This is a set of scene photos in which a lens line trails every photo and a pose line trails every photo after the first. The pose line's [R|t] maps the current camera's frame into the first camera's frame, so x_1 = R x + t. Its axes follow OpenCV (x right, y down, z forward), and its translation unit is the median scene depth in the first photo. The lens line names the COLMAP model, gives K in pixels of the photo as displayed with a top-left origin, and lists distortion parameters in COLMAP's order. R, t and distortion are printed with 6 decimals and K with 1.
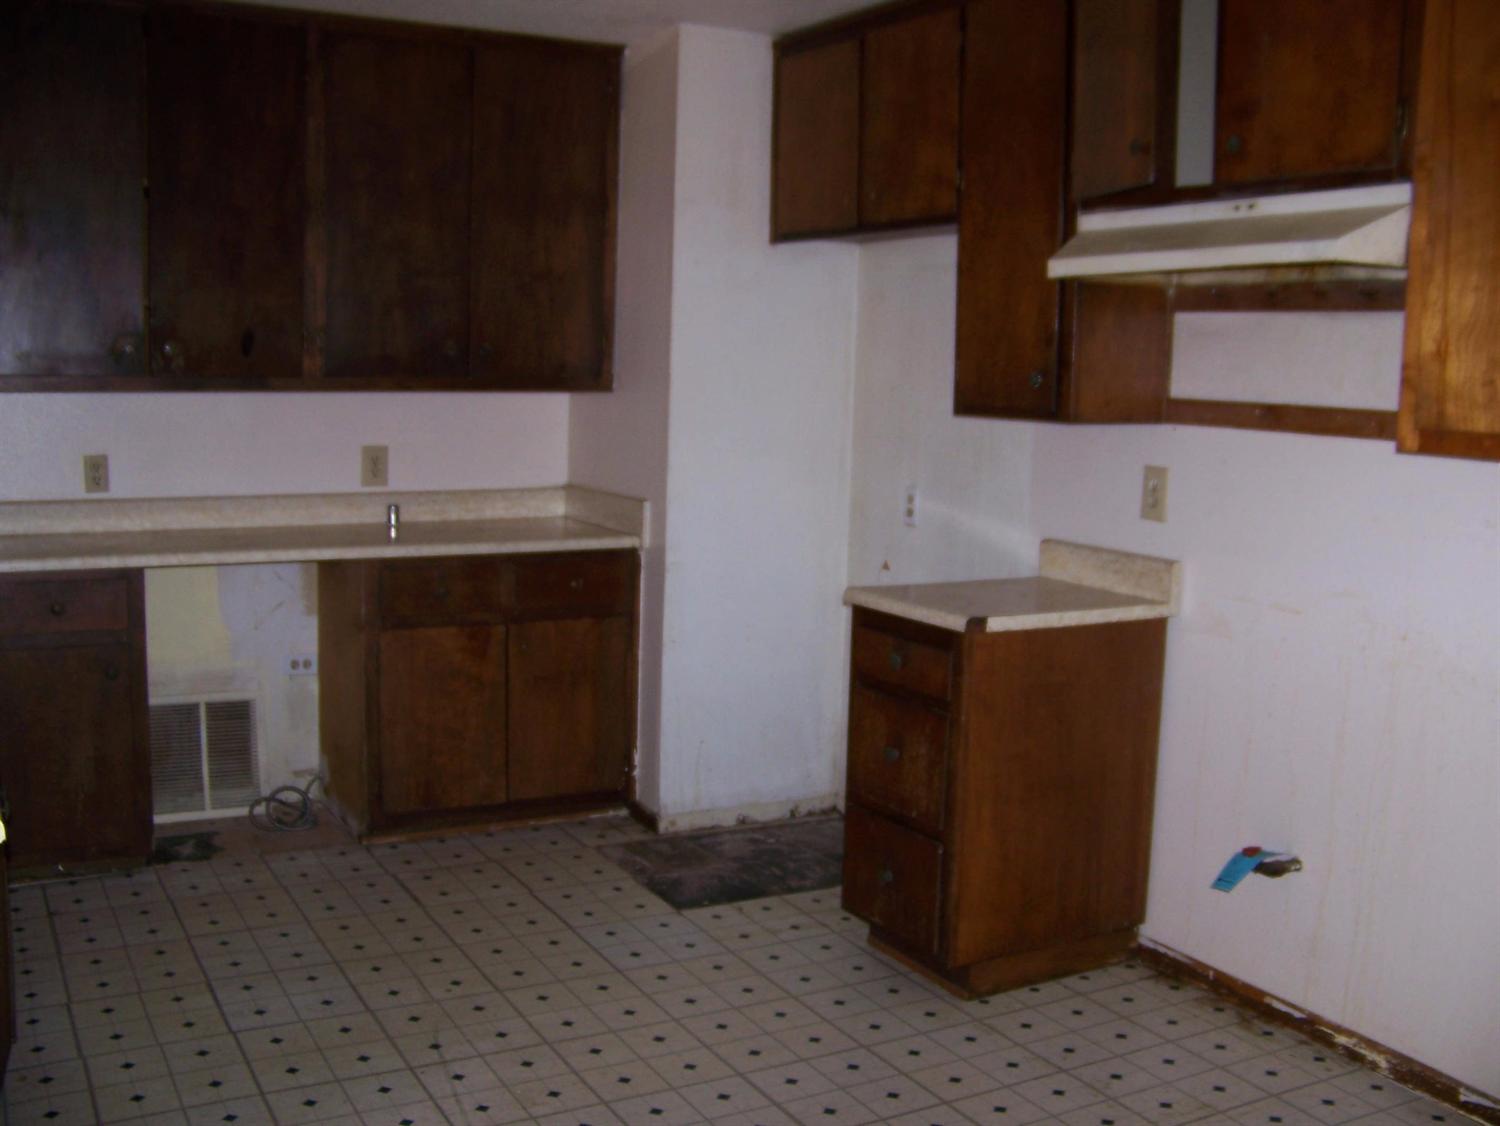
lens RADIAL K [[1572.5, 0, 765.6], [0, 1572.5, 573.6], [0, 0, 1]] dist [-0.246913, 0.319526]
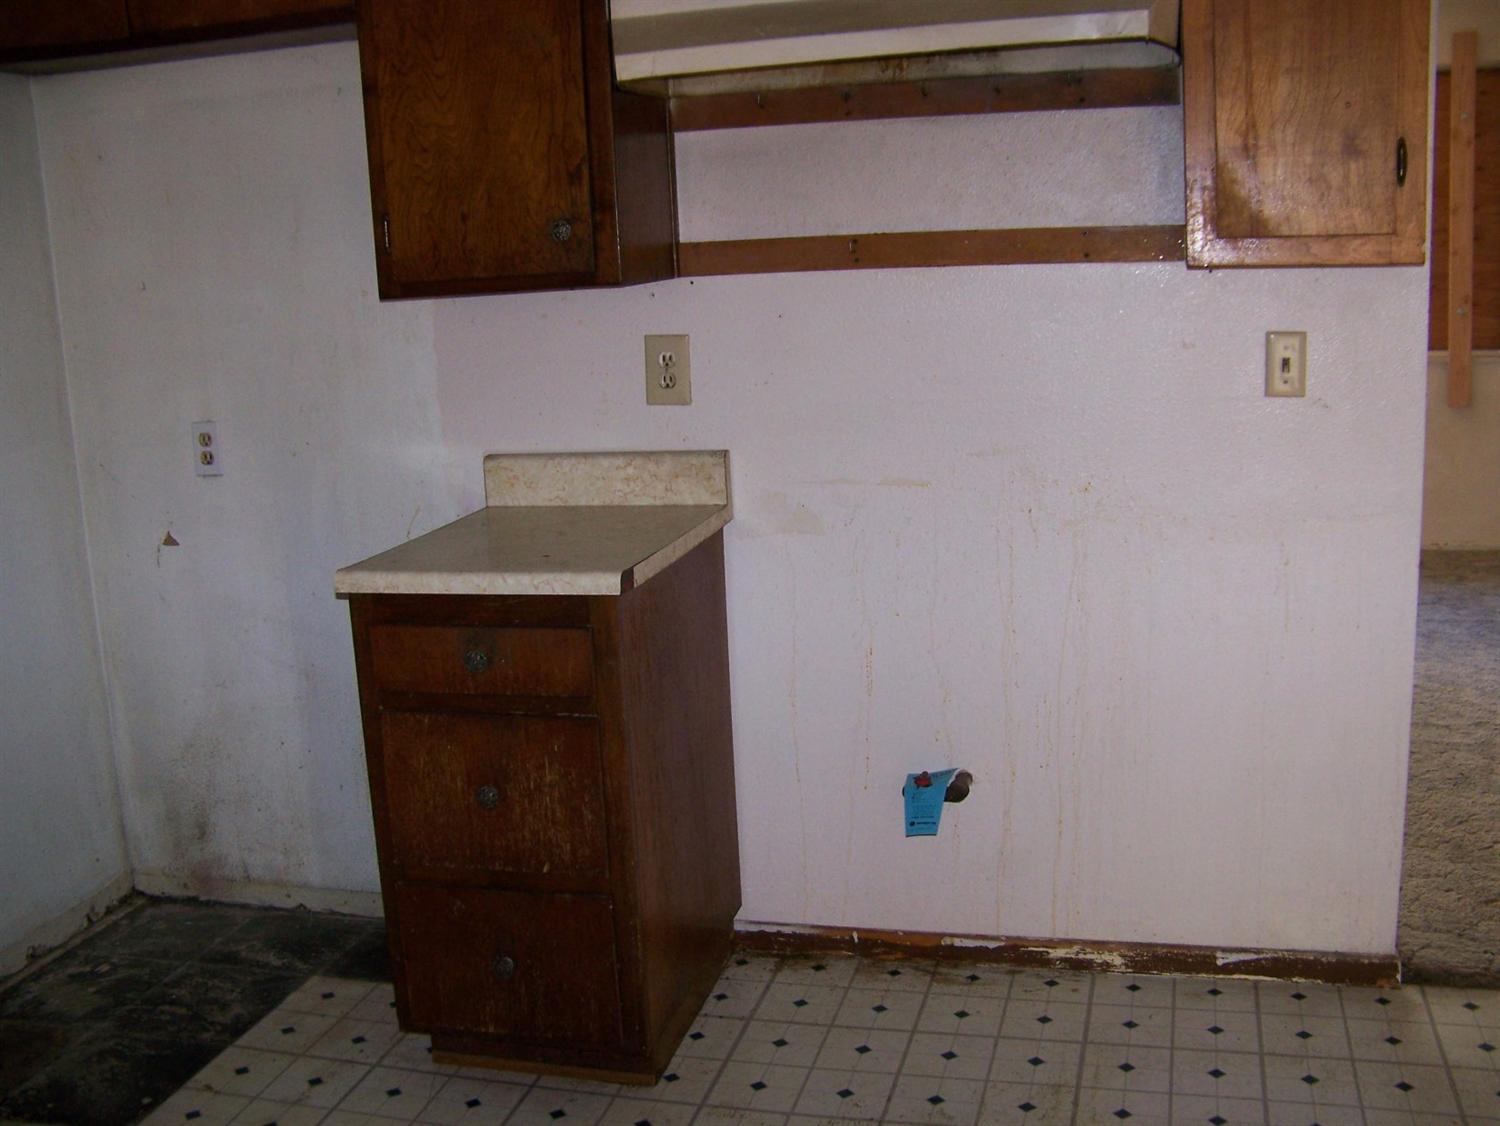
lens RADIAL K [[1572.5, 0, 765.6], [0, 1572.5, 573.6], [0, 0, 1]] dist [-0.246913, 0.319526]
pose [[0.691882, -0.206589, 0.691824, -0.295342], [0.161033, 0.978208, 0.131061, -0.050438], [-0.703824, 0.020728, 0.710072, 0.449186]]
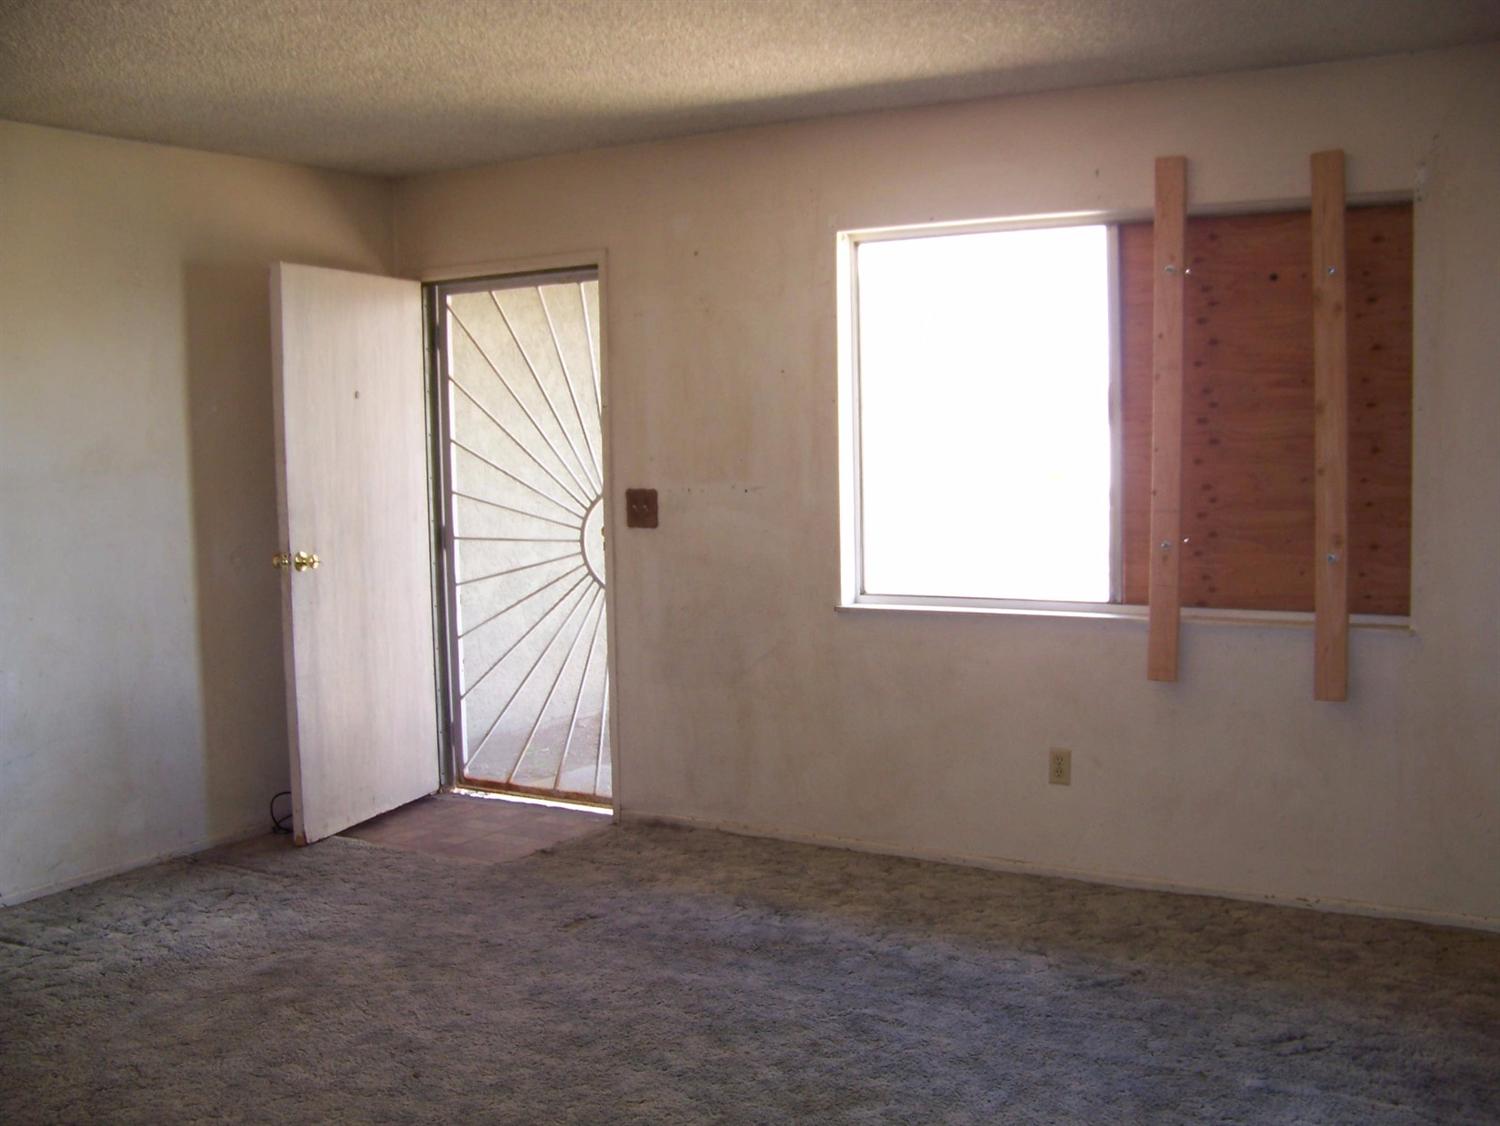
lens RADIAL K [[1572.5, 0, 765.6], [0, 1572.5, 573.6], [0, 0, 1]] dist [-0.246913, 0.319526]
pose [[0.878489, -0.086591, 0.469851, 0.621336], [0.106067, 0.994245, -0.015081, -0.004686], [-0.465841, 0.063084, 0.882617, 0.269686]]
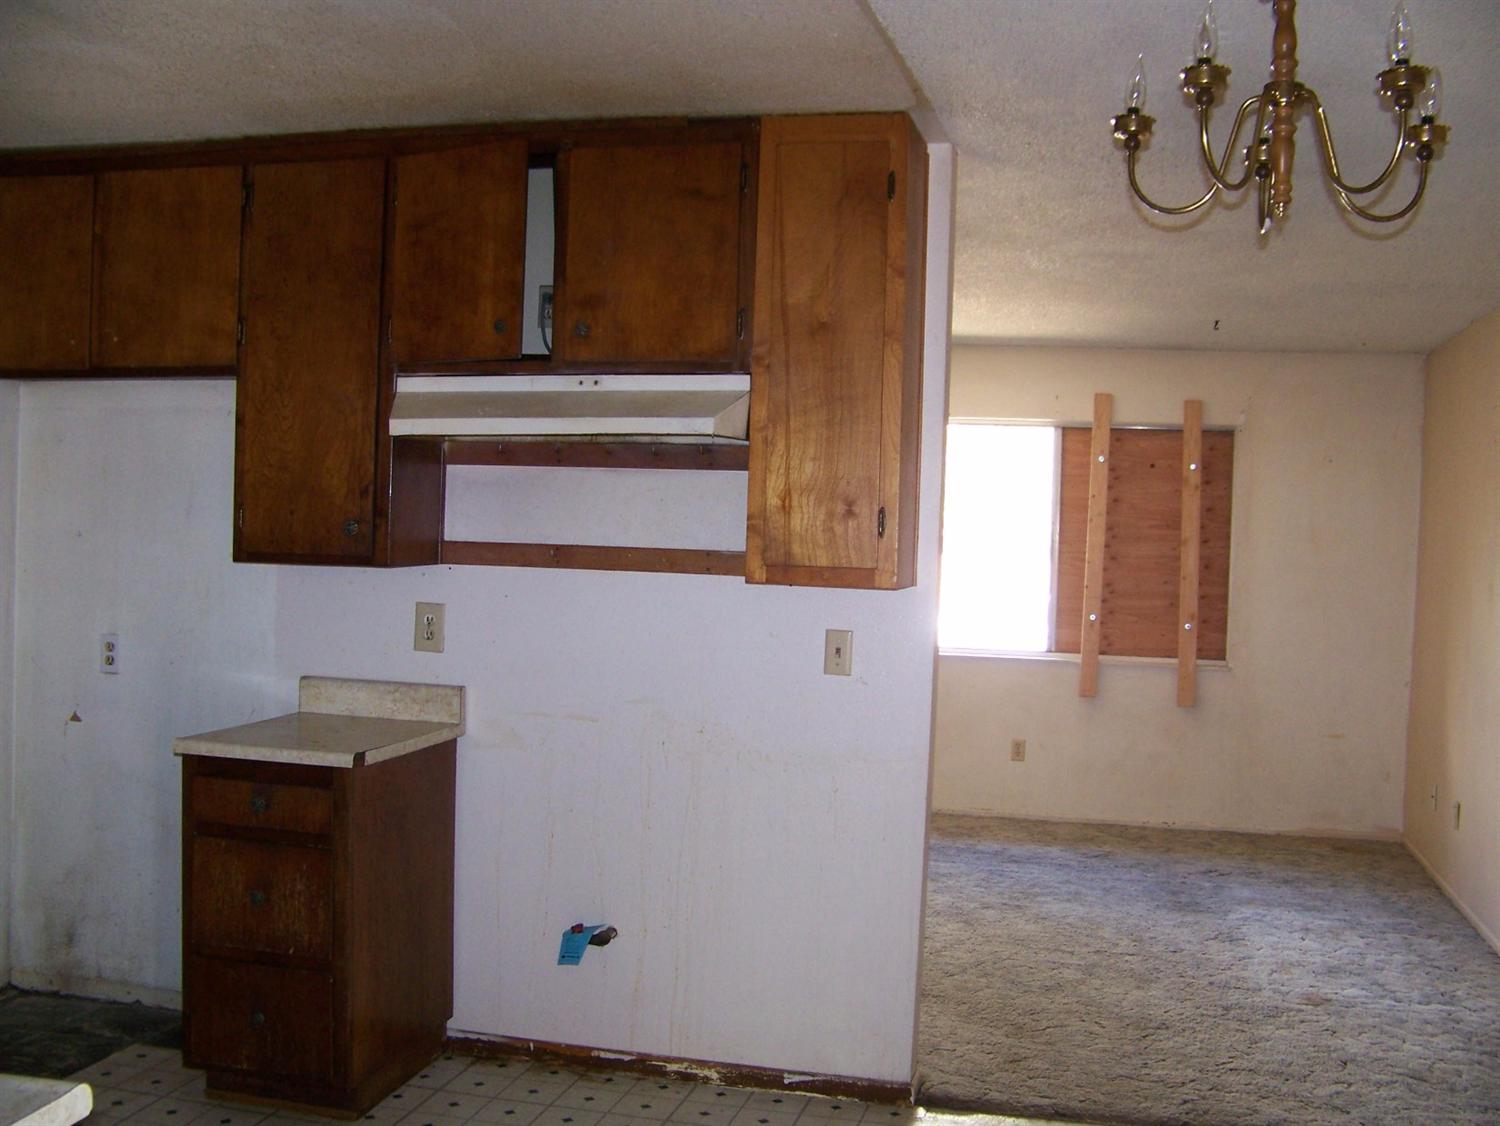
lens RADIAL K [[1572.5, 0, 765.6], [0, 1572.5, 573.6], [0, 0, 1]] dist [-0.246913, 0.319526]
pose [[0.680050, -0.029269, 0.732581, -0.430032], [0.085042, 0.995607, -0.039165, -0.027813], [-0.728217, 0.088934, 0.679552, 0.071668]]
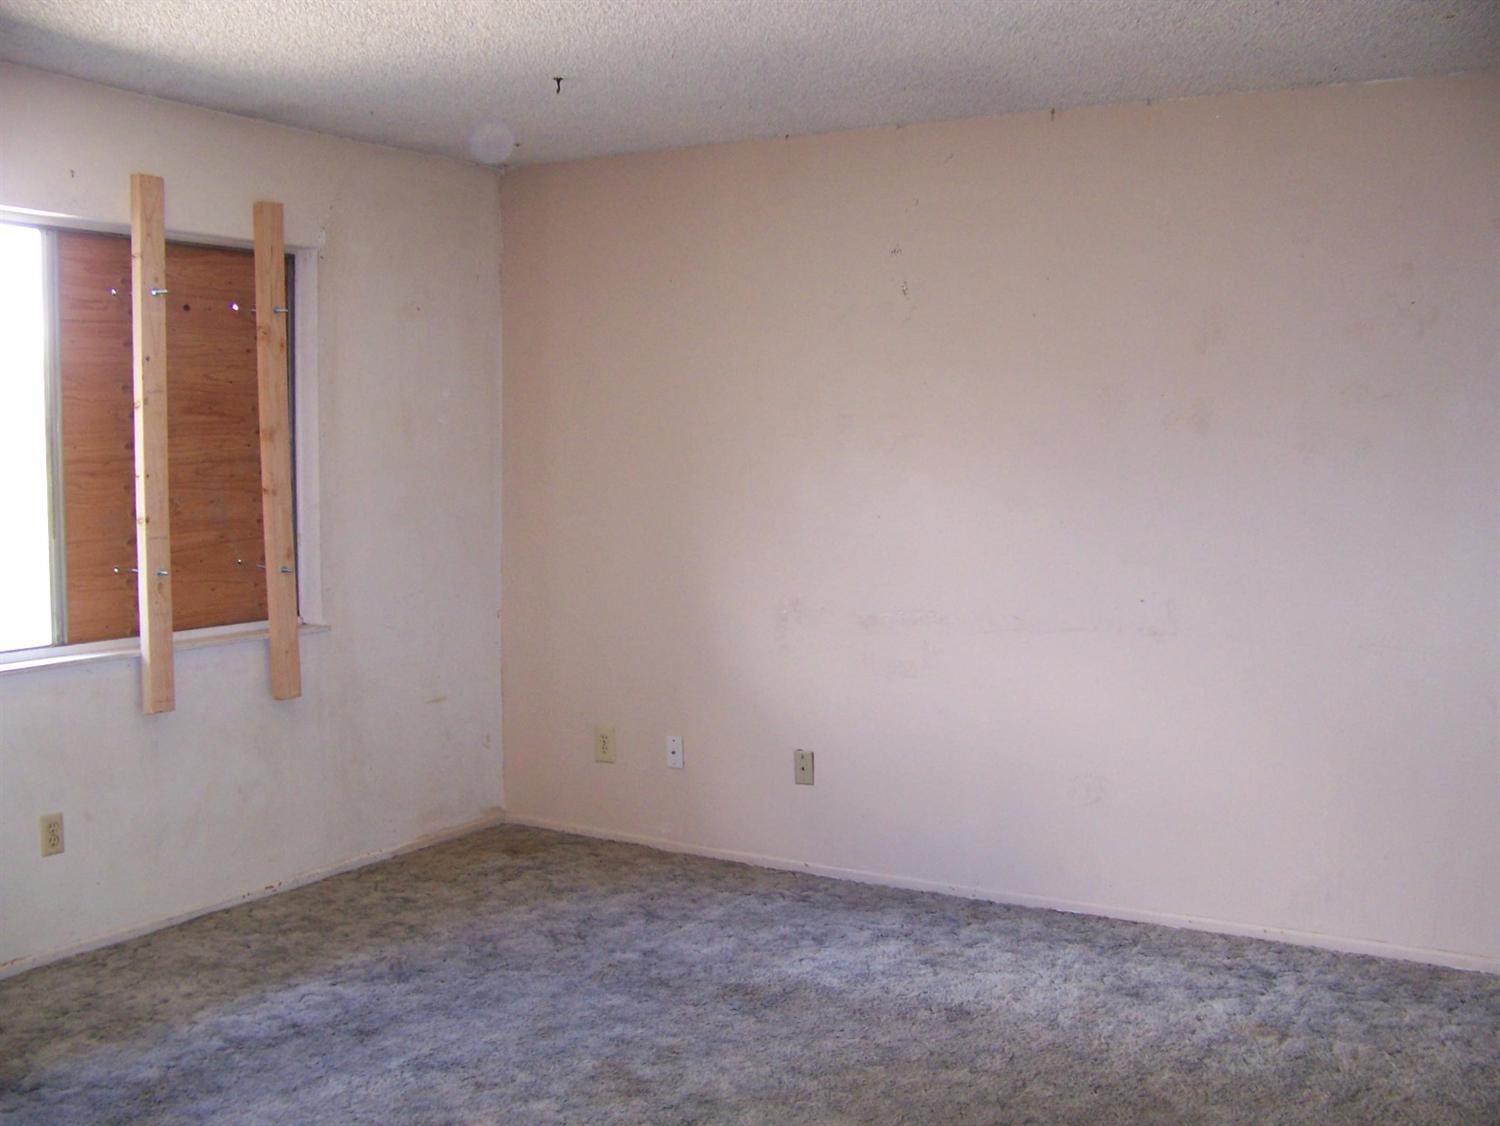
lens RADIAL K [[1572.5, 0, 765.6], [0, 1572.5, 573.6], [0, 0, 1]] dist [-0.246913, 0.319526]
pose [[-0.485460, -0.101012, 0.868404, 0.201094], [0.102897, 0.979797, 0.171491, -0.174161], [-0.868183, 0.172608, -0.465259, 1.404456]]
